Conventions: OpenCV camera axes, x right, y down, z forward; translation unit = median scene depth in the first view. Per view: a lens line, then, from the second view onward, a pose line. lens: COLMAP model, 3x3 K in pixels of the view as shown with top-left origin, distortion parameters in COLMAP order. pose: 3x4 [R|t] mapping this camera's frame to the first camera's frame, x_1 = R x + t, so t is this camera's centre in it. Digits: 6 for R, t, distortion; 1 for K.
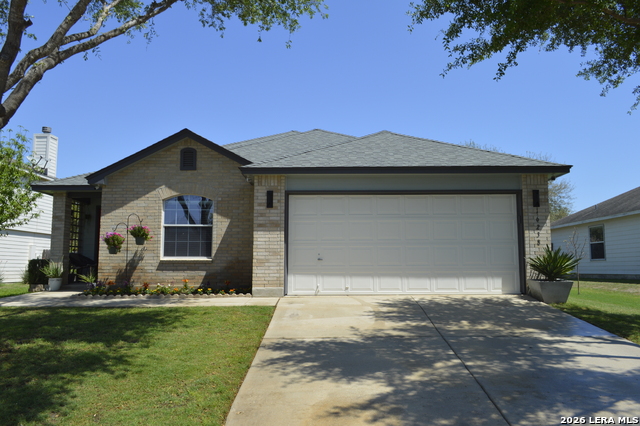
lens RADIAL K [[504.1, 0, 320.0], [0, 504.1, 213.0], [0, 0, 1]] dist [-0.016172, -0.001804]
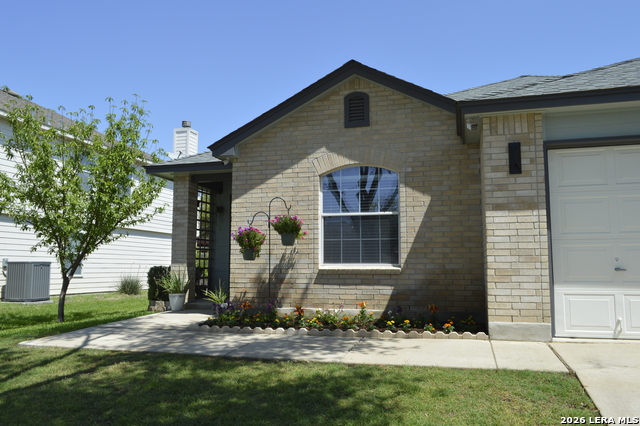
lens RADIAL K [[504.1, 0, 320.0], [0, 504.1, 213.0], [0, 0, 1]] dist [-0.016172, -0.001804]
pose [[0.963533, -0.028494, -0.266069, -0.144317], [0.028120, 0.999591, -0.005215, 0.025912], [0.266109, -0.002457, 0.963940, 0.384390]]
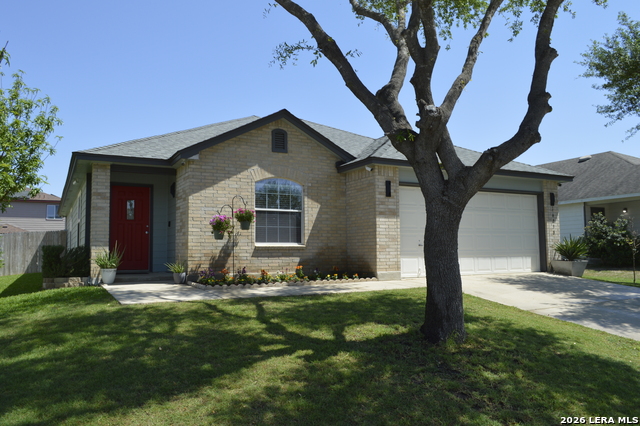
lens RADIAL K [[504.1, 0, 320.0], [0, 504.1, 213.0], [0, 0, 1]] dist [-0.016172, -0.001804]
pose [[0.870988, 0.031383, 0.490300, -0.676344], [-0.042002, 0.999061, 0.010668, 0.016940], [-0.489505, -0.029885, 0.871488, 0.128052]]
